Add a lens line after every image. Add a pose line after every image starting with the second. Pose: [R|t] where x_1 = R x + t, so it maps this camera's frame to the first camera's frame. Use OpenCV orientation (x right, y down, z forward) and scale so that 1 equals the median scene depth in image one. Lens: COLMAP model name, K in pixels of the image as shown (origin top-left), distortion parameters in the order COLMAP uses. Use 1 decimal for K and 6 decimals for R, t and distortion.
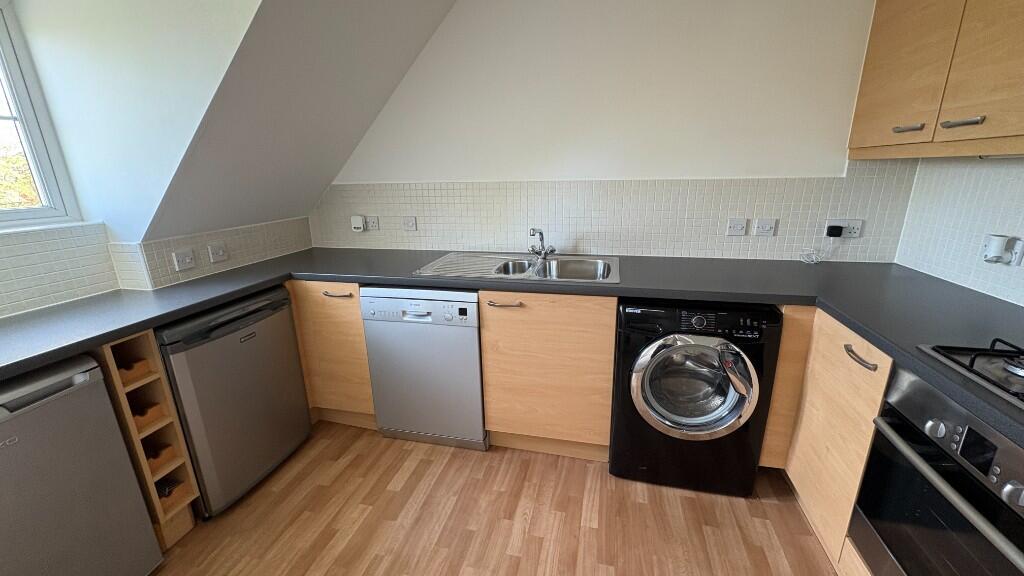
lens RADIAL K [[407.2, 0, 512.0], [0, 407.2, 288.0], [0, 0, 1]] dist [-0.000329, -0.000064]
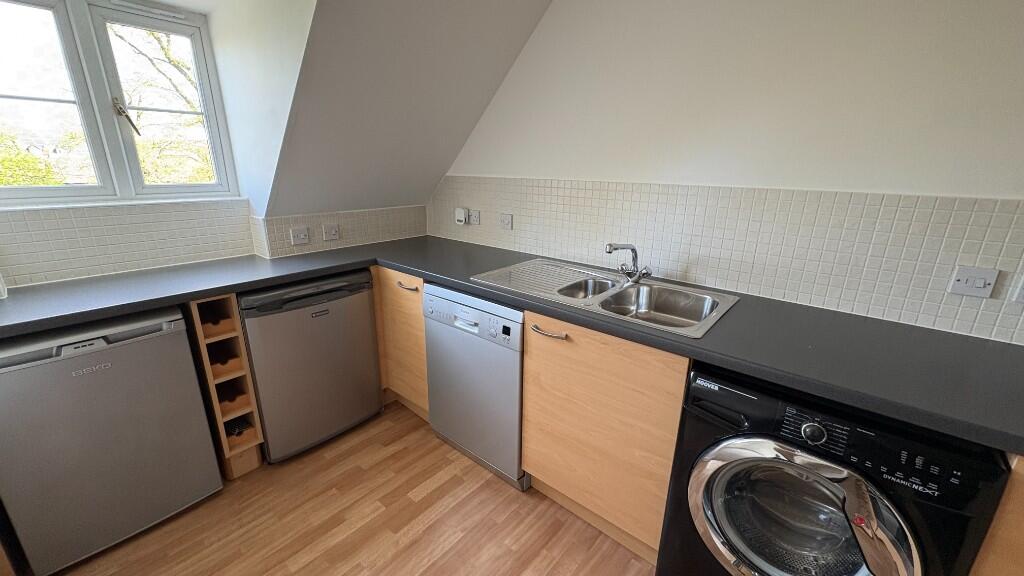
lens RADIAL K [[407.2, 0, 512.0], [0, 407.2, 288.0], [0, 0, 1]] dist [-0.000329, -0.000064]
pose [[0.891352, 0.162596, -0.423148, 0.239392], [-0.155906, 0.986473, 0.050643, -0.075739], [0.425658, 0.020830, 0.904644, 0.222326]]
